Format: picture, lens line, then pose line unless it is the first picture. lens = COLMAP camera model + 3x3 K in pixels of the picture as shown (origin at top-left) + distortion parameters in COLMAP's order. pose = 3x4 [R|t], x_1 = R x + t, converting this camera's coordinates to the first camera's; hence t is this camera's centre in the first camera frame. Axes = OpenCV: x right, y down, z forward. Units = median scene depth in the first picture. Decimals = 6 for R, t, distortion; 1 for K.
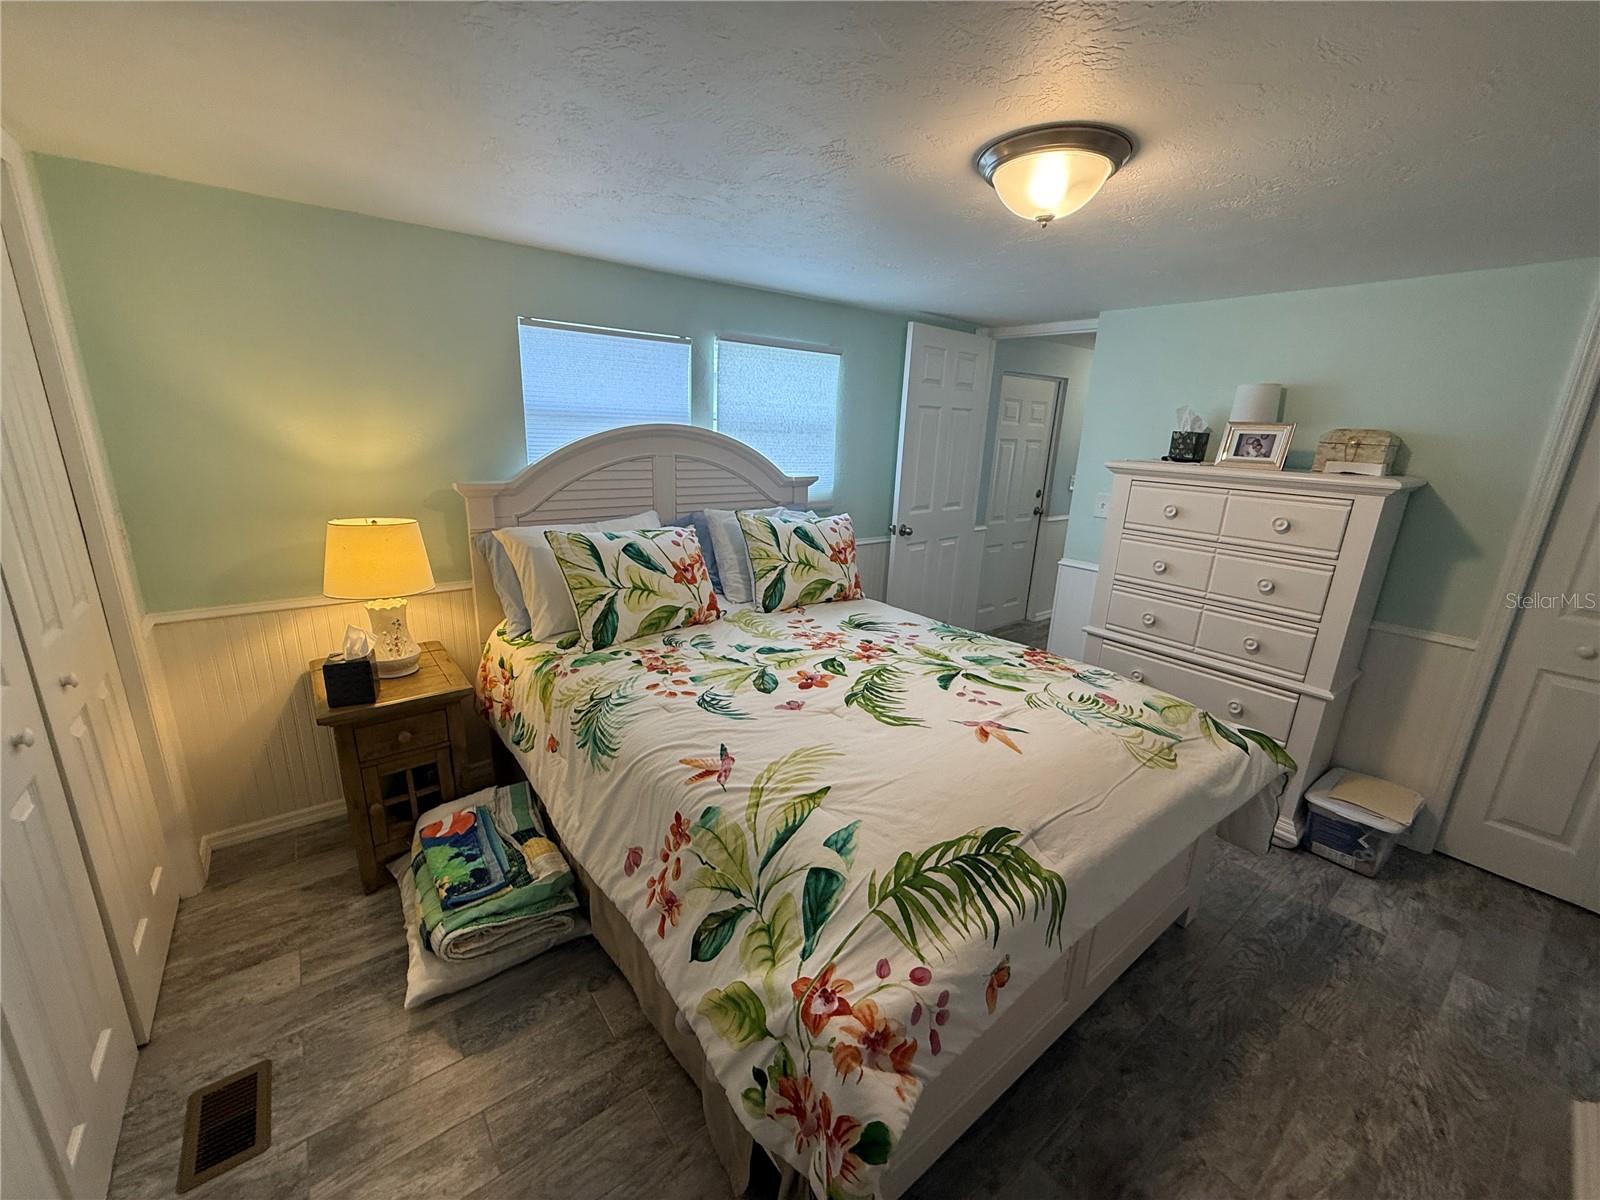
lens RADIAL K [[635.3, 0, 796.6], [0, 635.3, 598.6], [0, 0, 1]] dist [-0.000207, 0.000625]
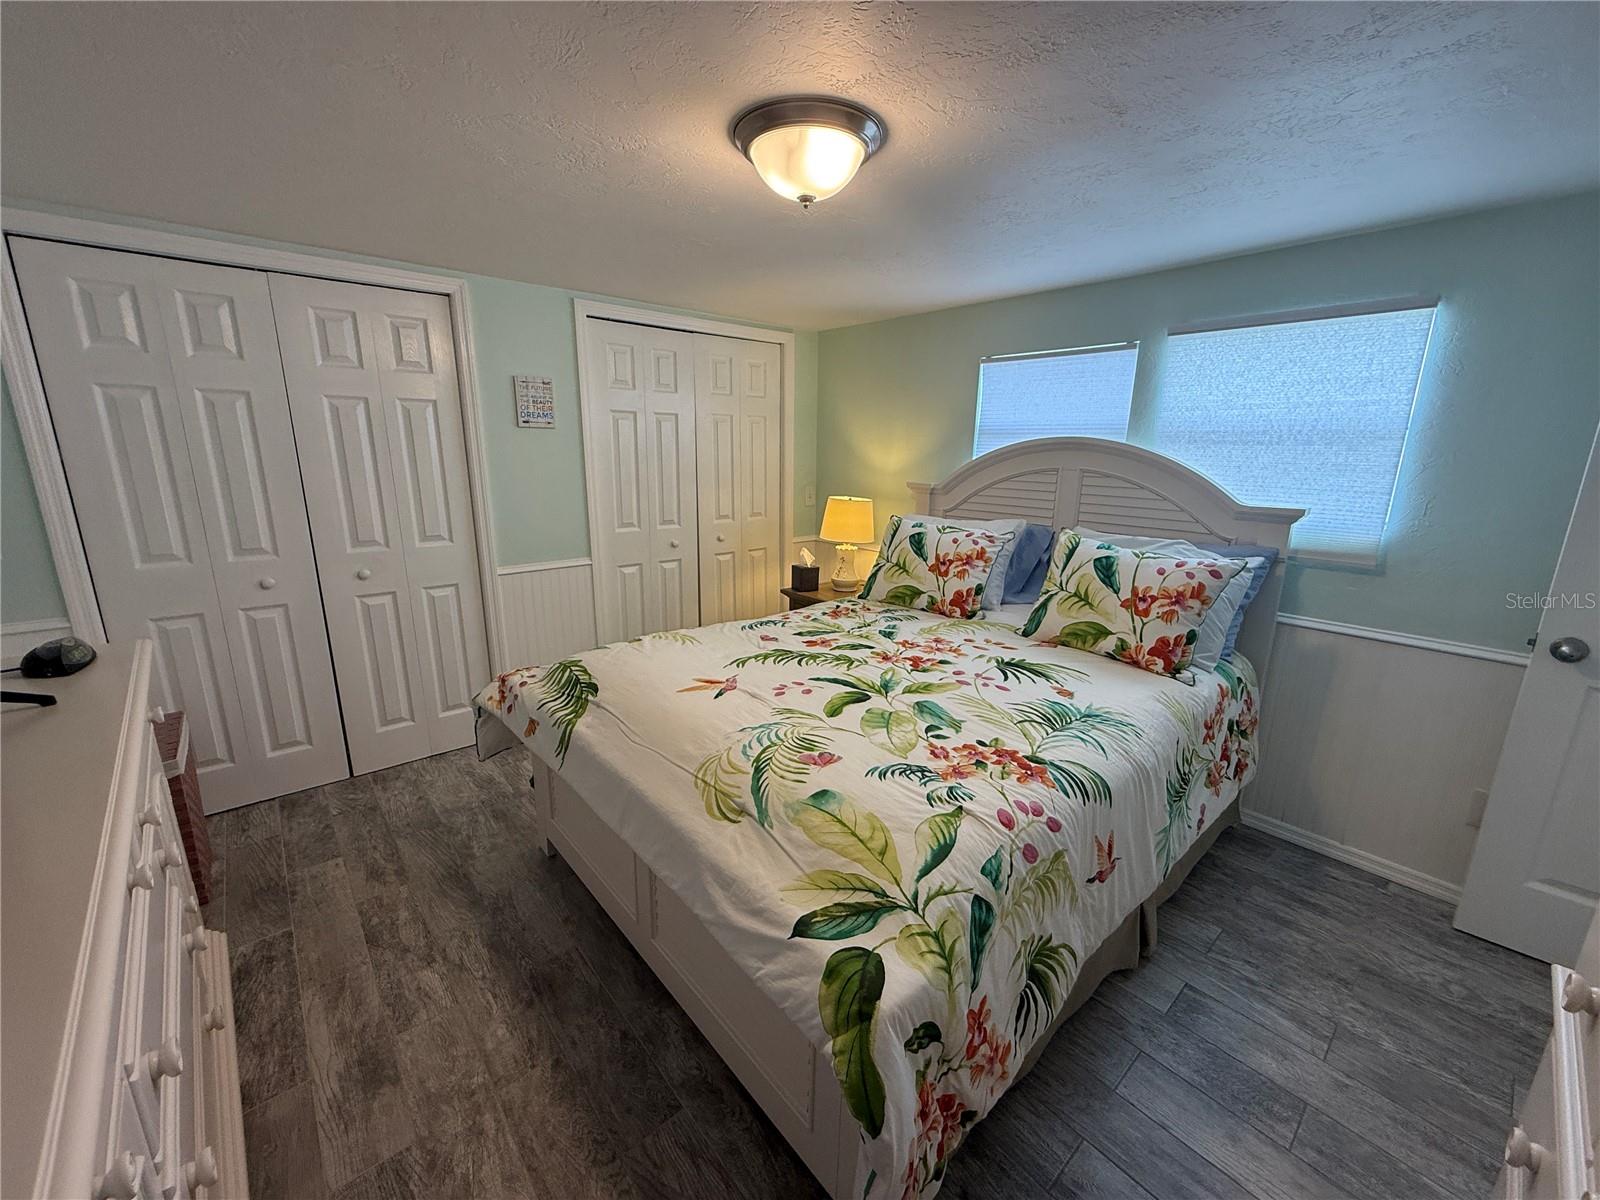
lens RADIAL K [[635.3, 0, 796.6], [0, 635.3, 598.6], [0, 0, 1]] dist [-0.000207, 0.000625]
pose [[0.055363, 0.201912, -0.977838, 1.017939], [-0.271837, 0.945393, 0.179822, -0.130109], [0.960750, 0.255857, 0.107227, 0.719041]]
